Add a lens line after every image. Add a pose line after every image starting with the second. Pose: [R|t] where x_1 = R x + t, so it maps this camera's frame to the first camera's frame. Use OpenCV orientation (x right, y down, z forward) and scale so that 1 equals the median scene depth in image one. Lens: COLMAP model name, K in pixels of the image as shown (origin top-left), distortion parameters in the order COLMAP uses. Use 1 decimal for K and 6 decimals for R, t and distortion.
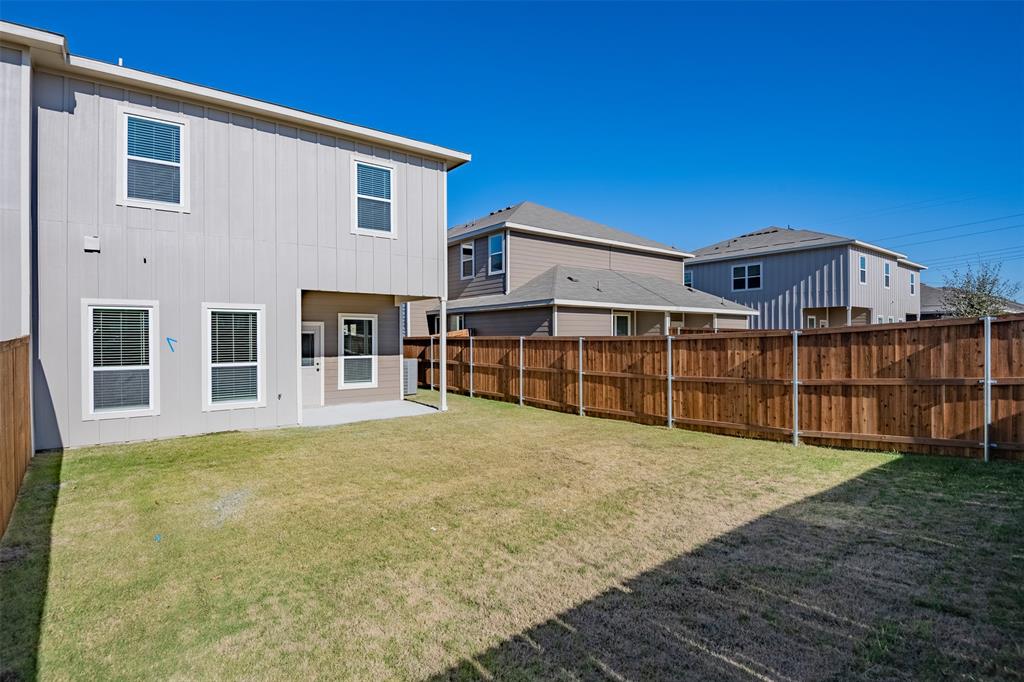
lens RADIAL K [[537.3, 0, 512.0], [0, 537.3, 341.0], [0, 0, 1]] dist [-0.003635, -0.002188]
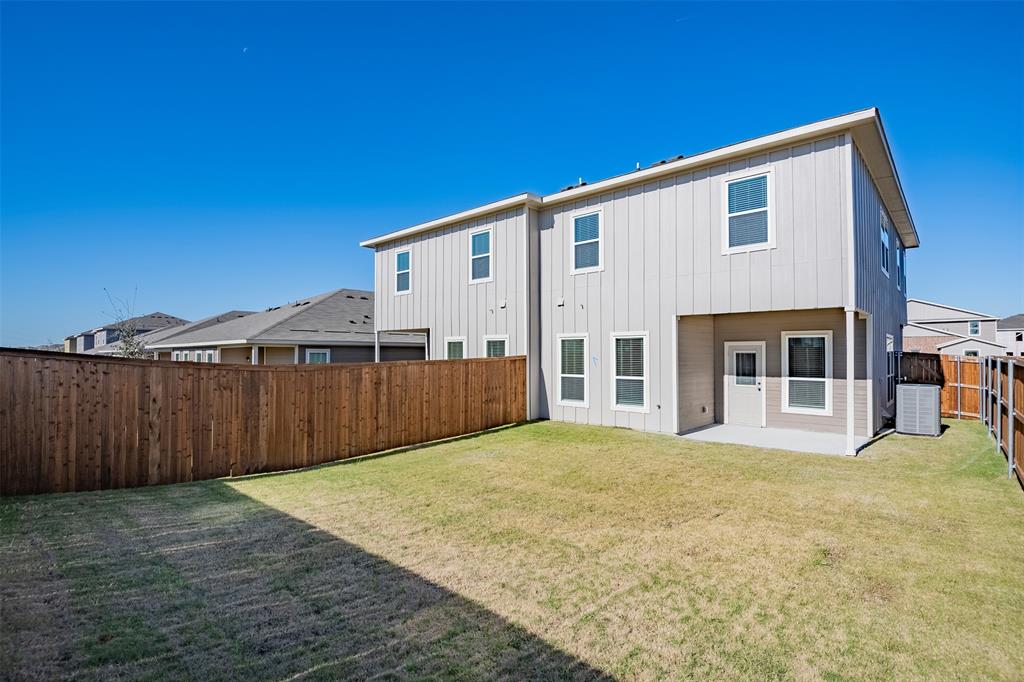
lens RADIAL K [[489.6, 0, 495.8], [0, 489.6, 342.3], [0, 0, 1]] dist [-0.002103, -0.000303]
pose [[0.150041, -0.024354, -0.988380, 0.544298], [-0.009249, 0.999618, -0.026035, -0.006970], [0.988637, 0.013048, 0.149759, 0.438577]]
